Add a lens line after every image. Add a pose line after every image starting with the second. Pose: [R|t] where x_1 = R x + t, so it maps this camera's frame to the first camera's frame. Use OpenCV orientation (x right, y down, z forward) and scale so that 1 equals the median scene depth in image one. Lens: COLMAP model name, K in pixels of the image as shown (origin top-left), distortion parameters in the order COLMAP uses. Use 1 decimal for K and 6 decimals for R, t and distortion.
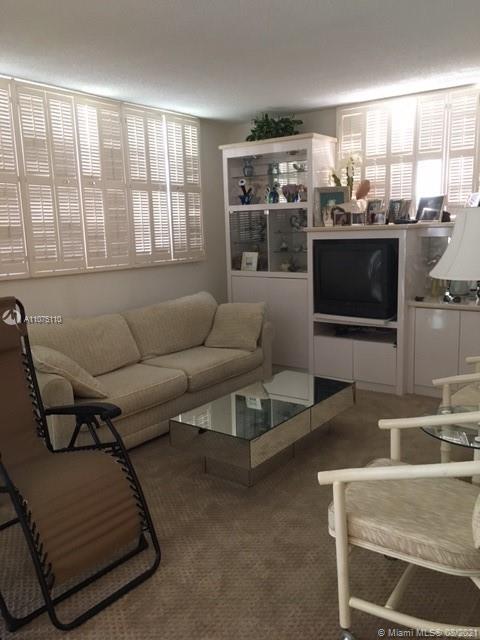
lens RADIAL K [[548.1, 0, 240.8], [0, 548.1, 322.7], [0, 0, 1]] dist [0.066114, -0.082985]
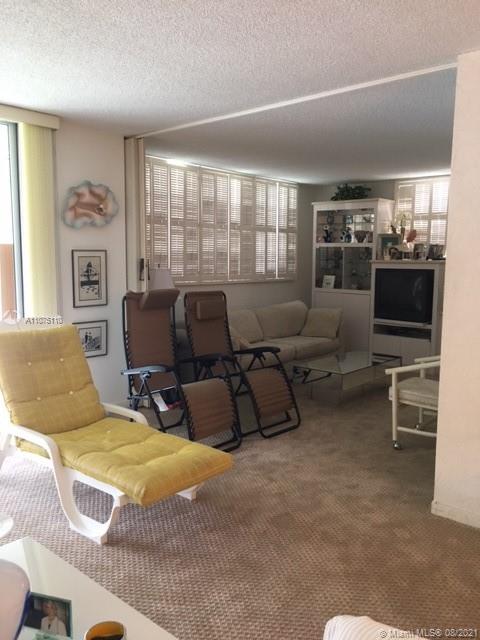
lens RADIAL K [[548.1, 0, 238.1], [0, 548.1, 317.5], [0, 0, 1]] dist [0.066114, -0.082985]
pose [[0.995356, 0.048958, -0.082880, -0.110035], [-0.053662, 0.997015, -0.055517, 0.084138], [0.079914, 0.059707, 0.995012, -0.505465]]
